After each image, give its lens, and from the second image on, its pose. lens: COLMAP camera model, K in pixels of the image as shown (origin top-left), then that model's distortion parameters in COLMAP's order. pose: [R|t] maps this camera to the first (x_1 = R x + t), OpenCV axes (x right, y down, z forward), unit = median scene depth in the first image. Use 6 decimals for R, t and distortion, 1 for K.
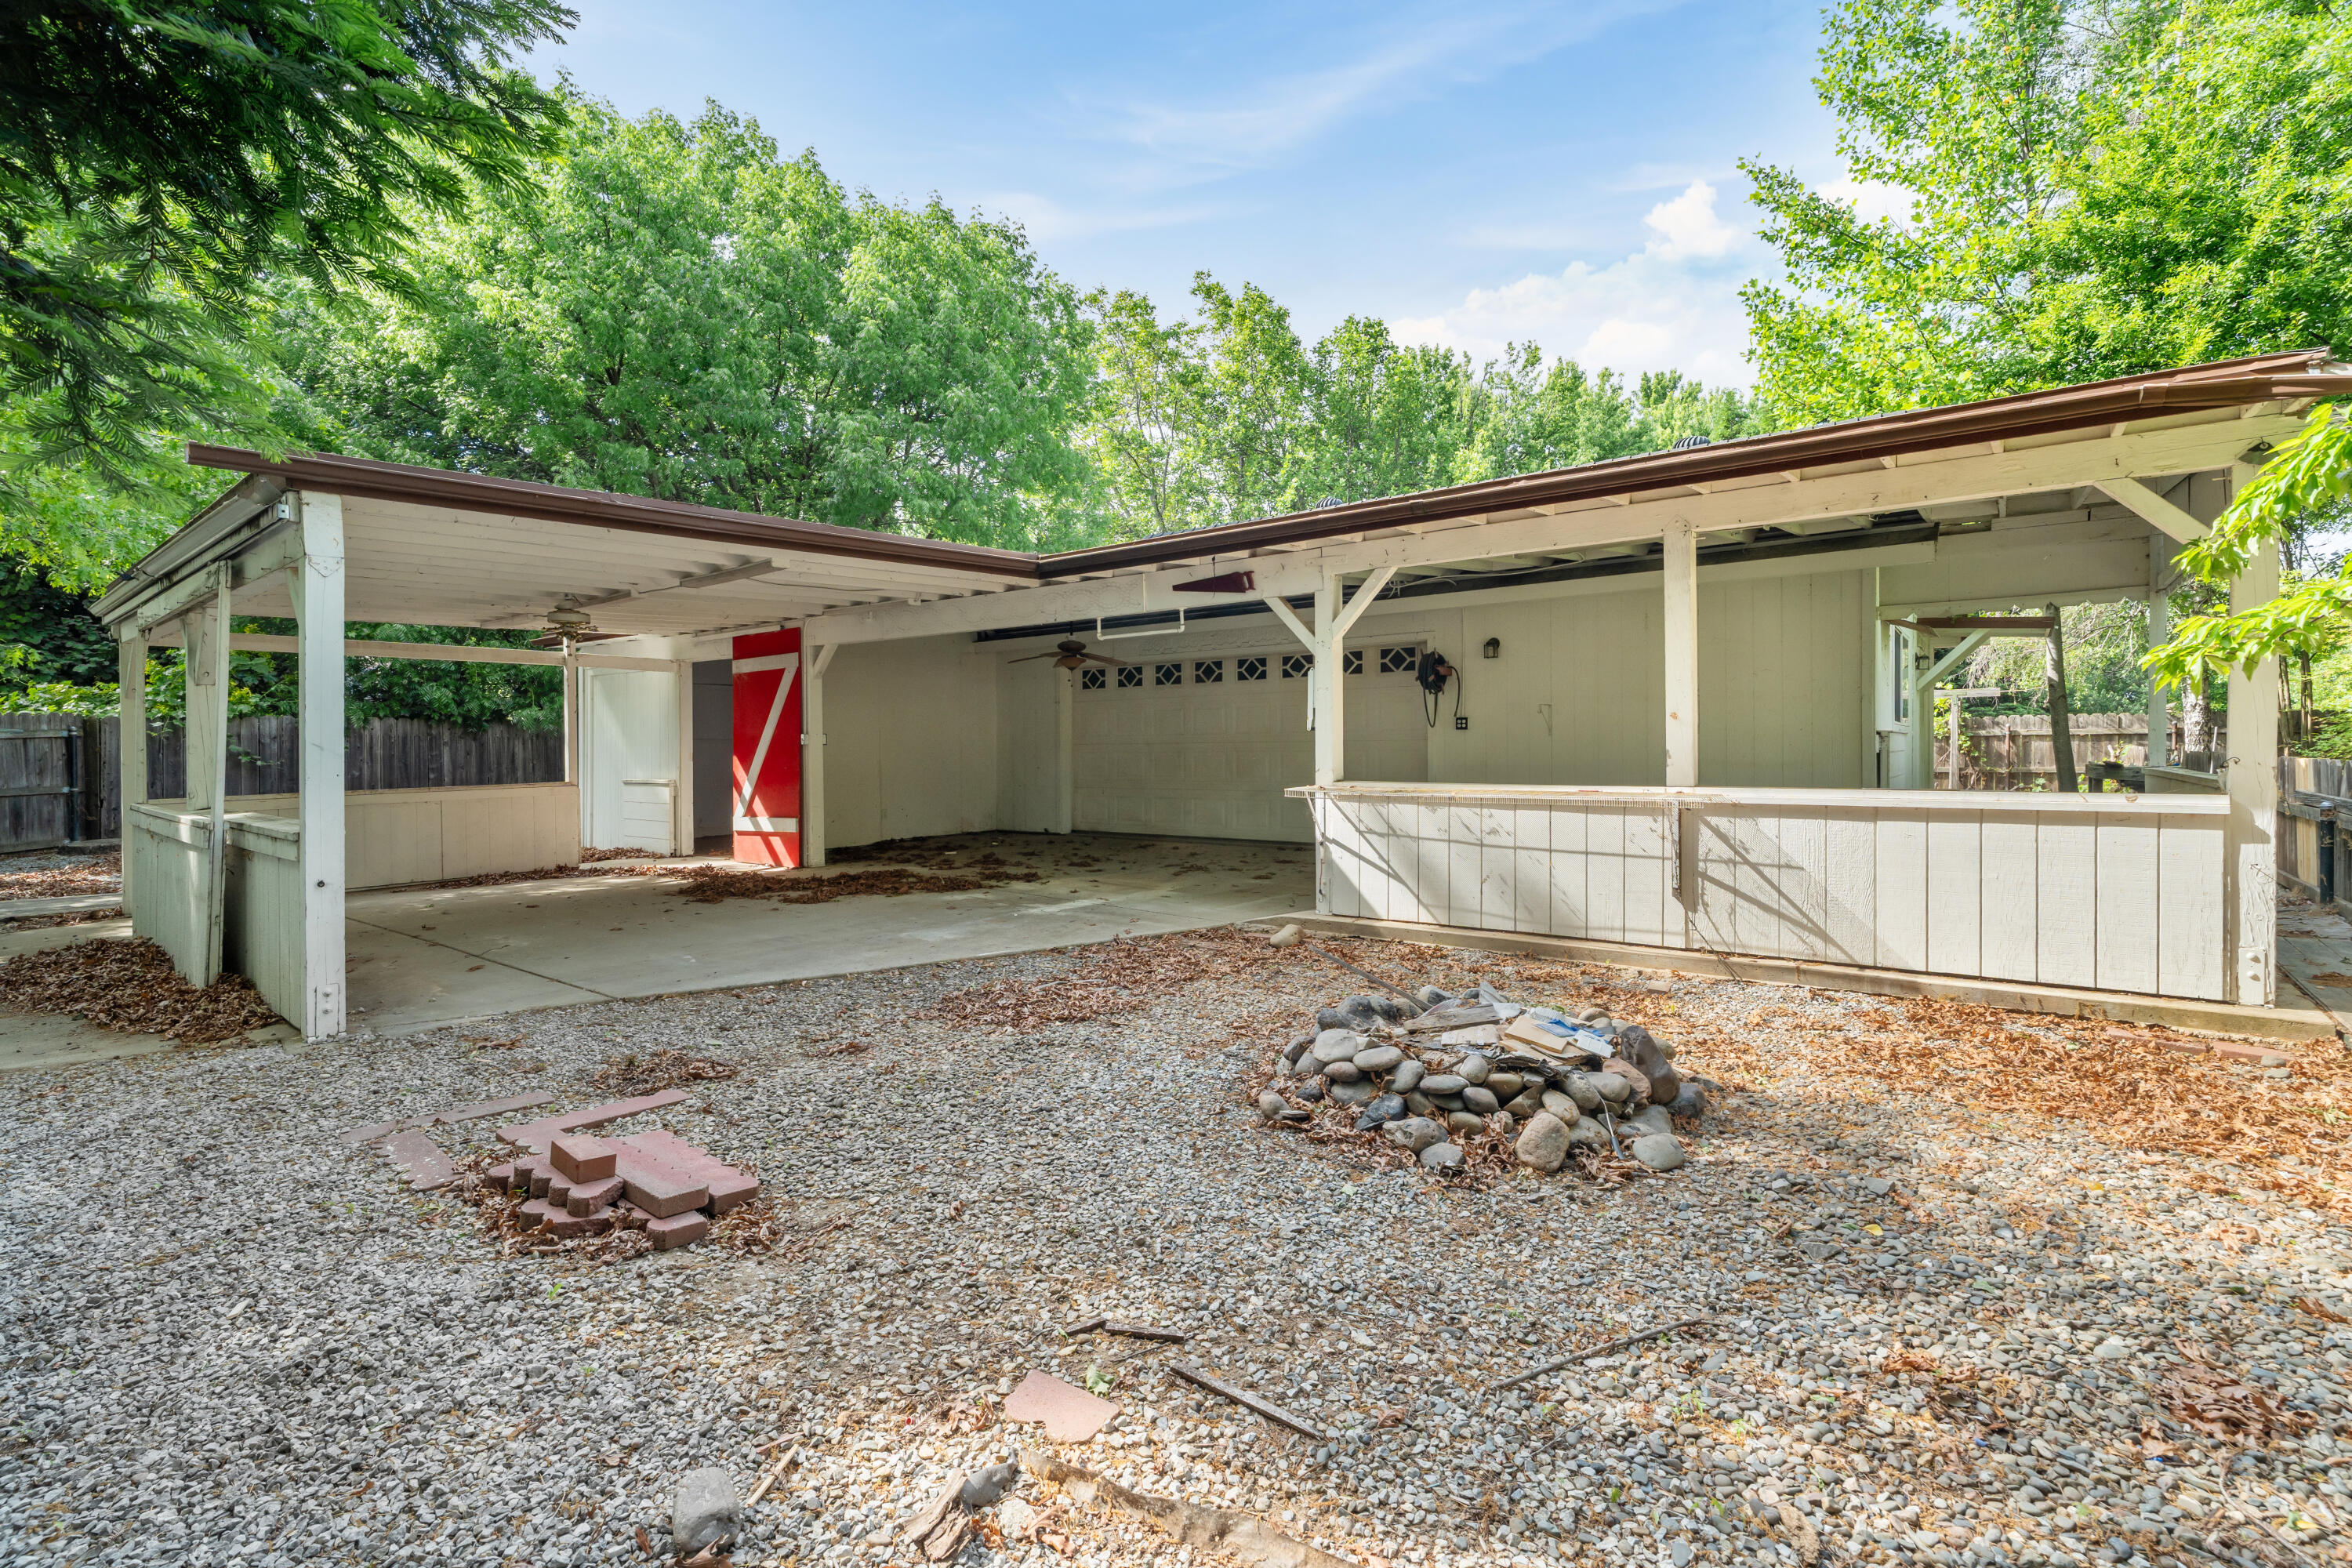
lens RADIAL K [[1065.9, 0, 1171.5], [0, 1065.9, 762.8], [0, 0, 1]] dist [-0.002326, -0.001067]
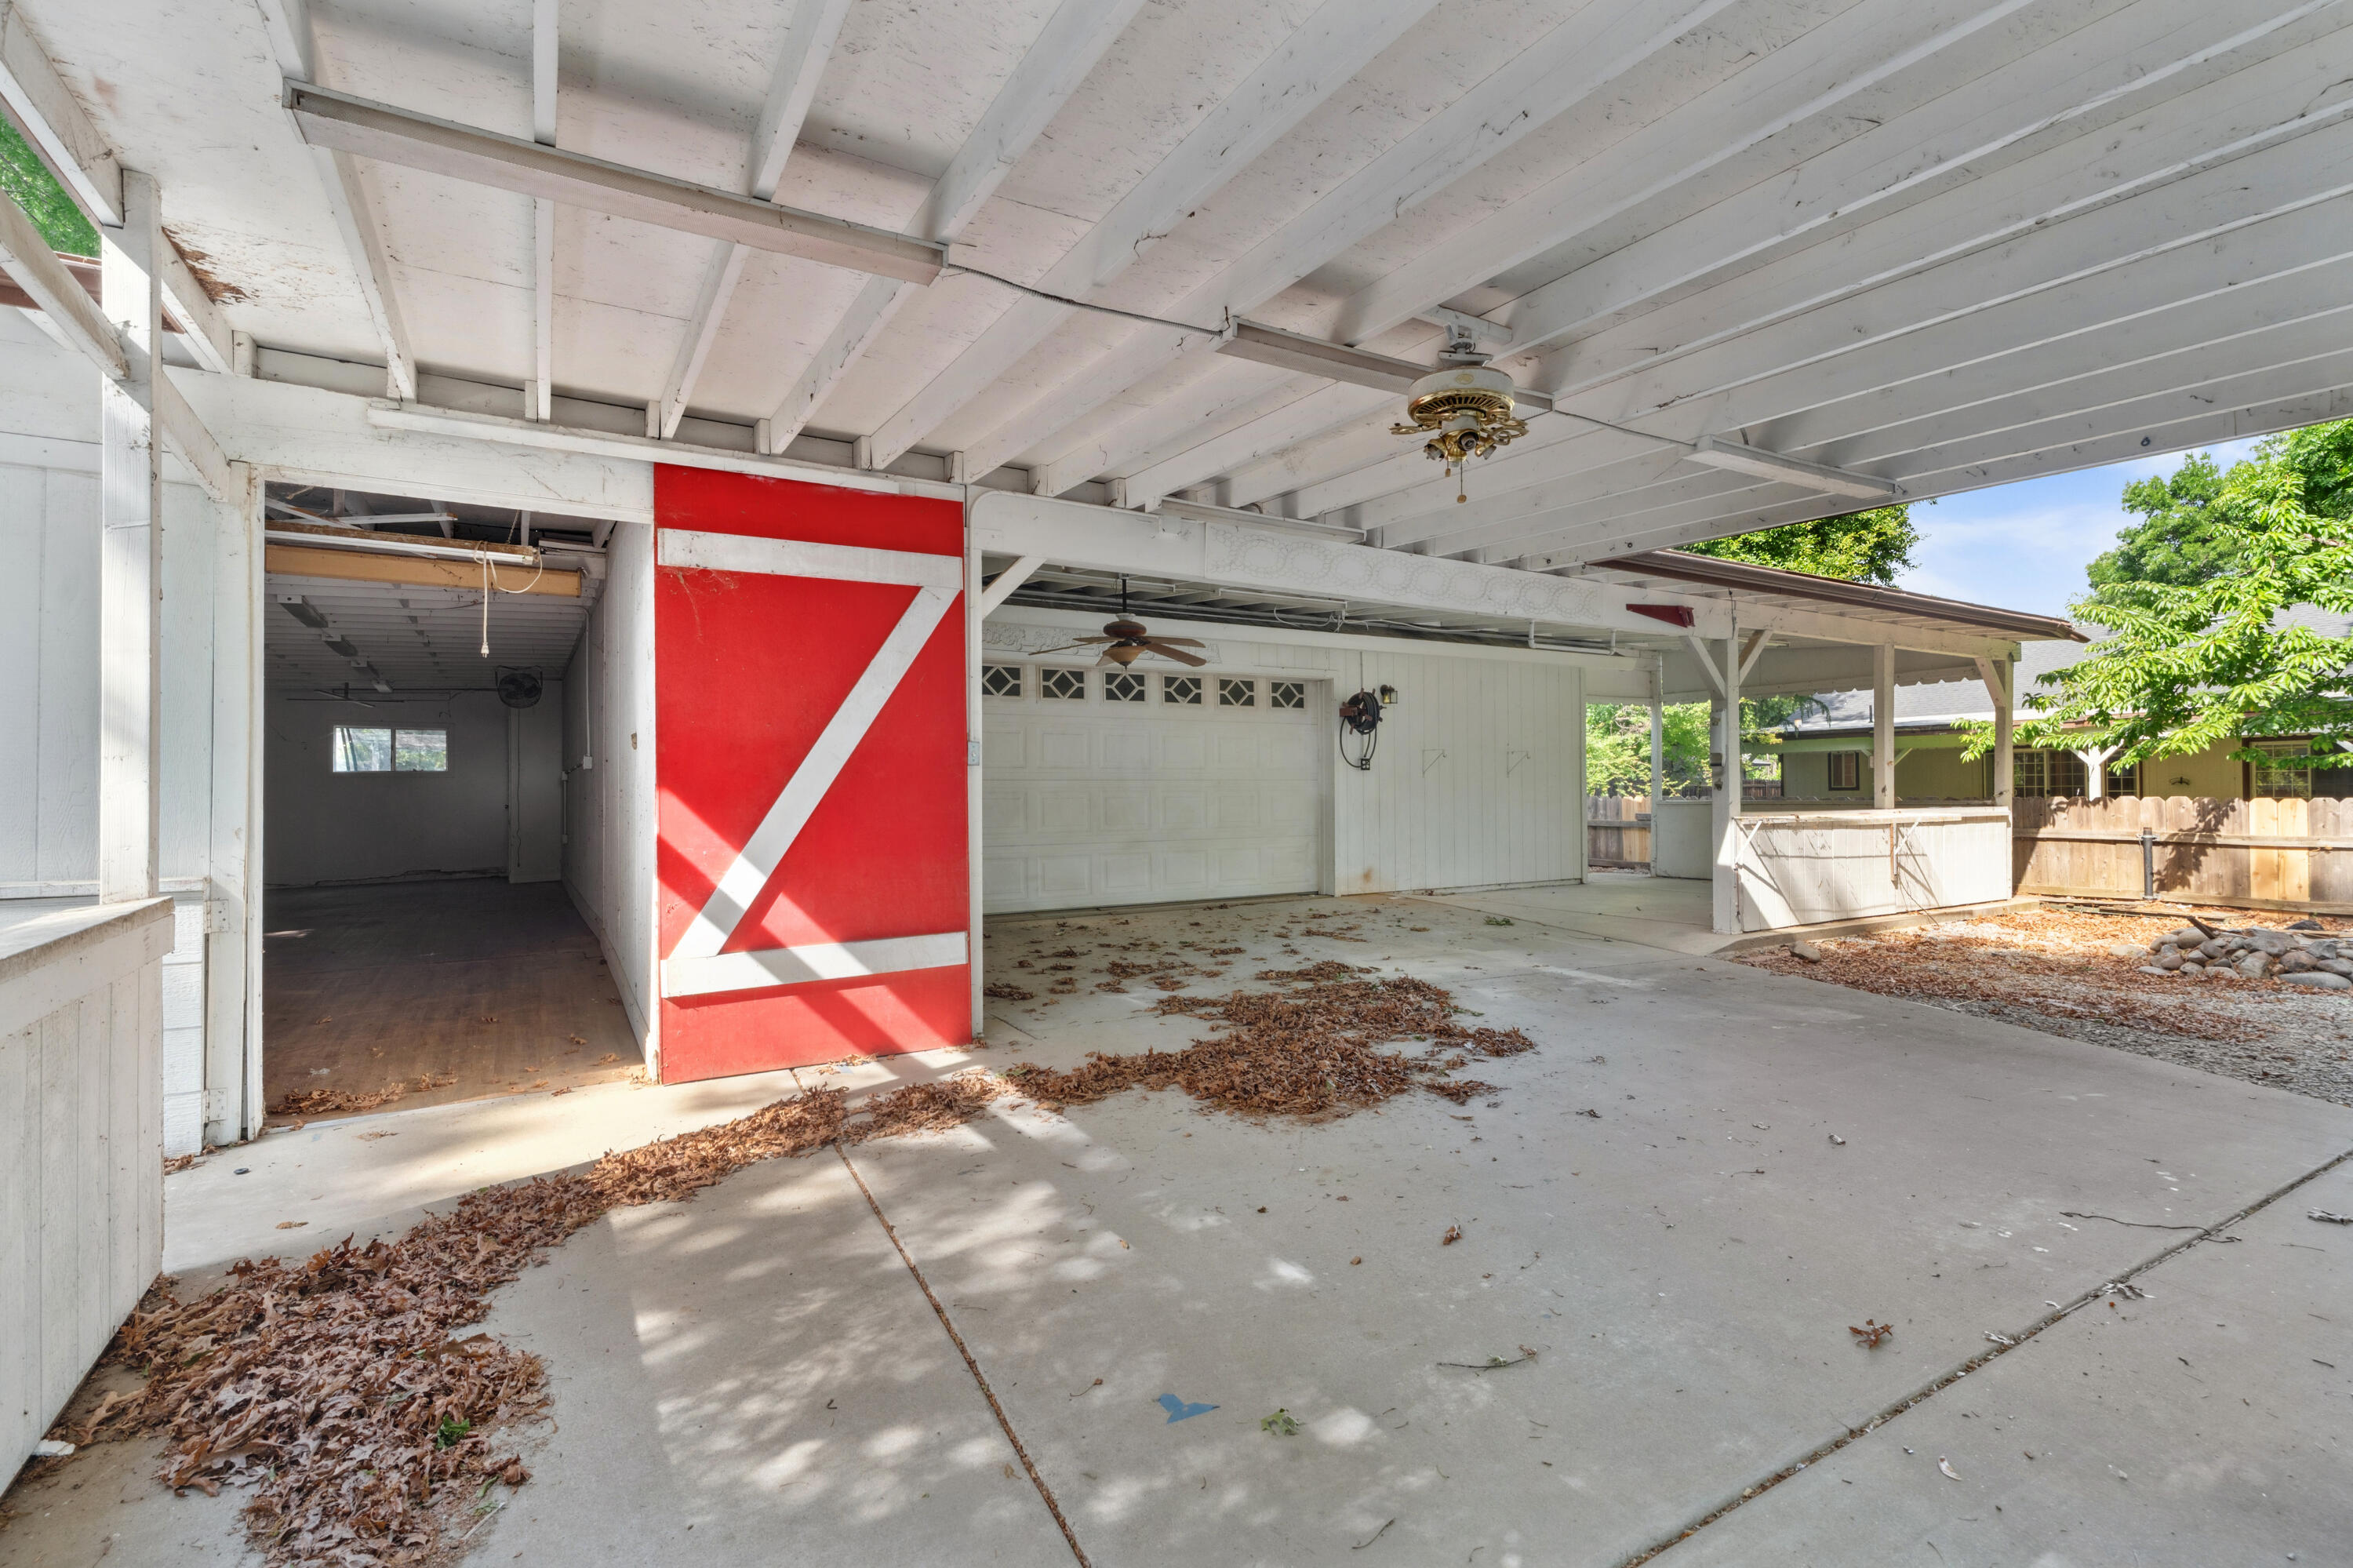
lens RADIAL K [[1066.4, 0, 1165.2], [0, 1066.4, 791.7], [0, 0, 1]] dist [-0.002326, -0.001067]
pose [[0.367197, 0.006307, 0.930122, -0.724349], [0.014886, 0.999809, -0.012657, 0.000494], [-0.930024, 0.018493, 0.367033, 0.754896]]
